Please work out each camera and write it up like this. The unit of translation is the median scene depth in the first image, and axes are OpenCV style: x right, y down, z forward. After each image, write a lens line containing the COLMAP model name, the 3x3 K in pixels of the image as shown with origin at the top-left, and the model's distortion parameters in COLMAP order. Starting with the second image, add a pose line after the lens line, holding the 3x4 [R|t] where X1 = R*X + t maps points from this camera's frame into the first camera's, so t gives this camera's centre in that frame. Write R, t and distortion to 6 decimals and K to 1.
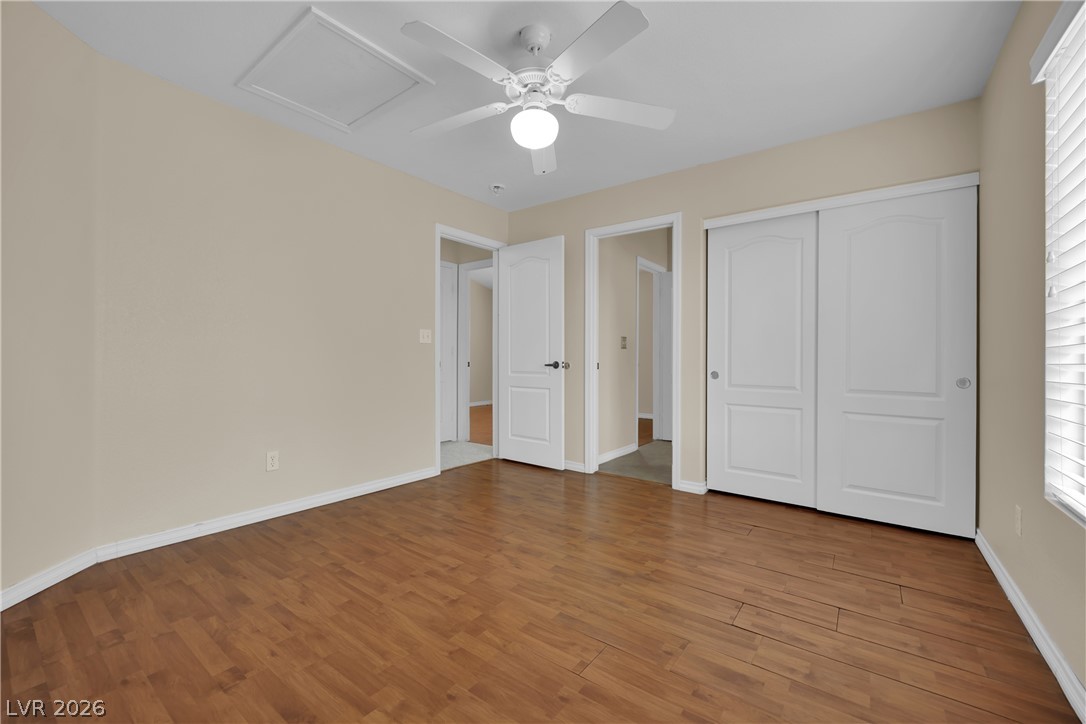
lens RADIAL K [[436.2, 0, 543.0], [0, 436.2, 362.0], [0, 0, 1]] dist [0.001117, 0.000061]
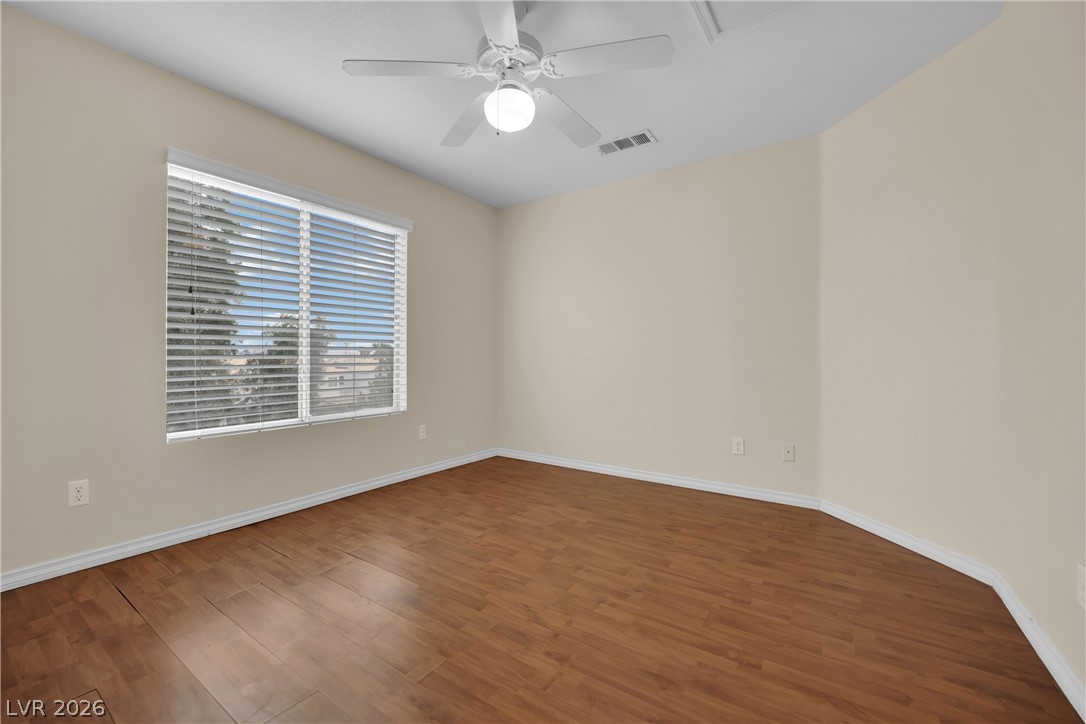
lens RADIAL K [[444.1, 0, 541.1], [0, 444.1, 358.3], [0, 0, 1]] dist [-0.017536, 0.000058]
pose [[-0.999445, -0.011351, -0.031314, -0.060075], [-0.011561, 0.999912, 0.006517, -0.008471], [0.031237, 0.006875, -0.999488, 2.045153]]
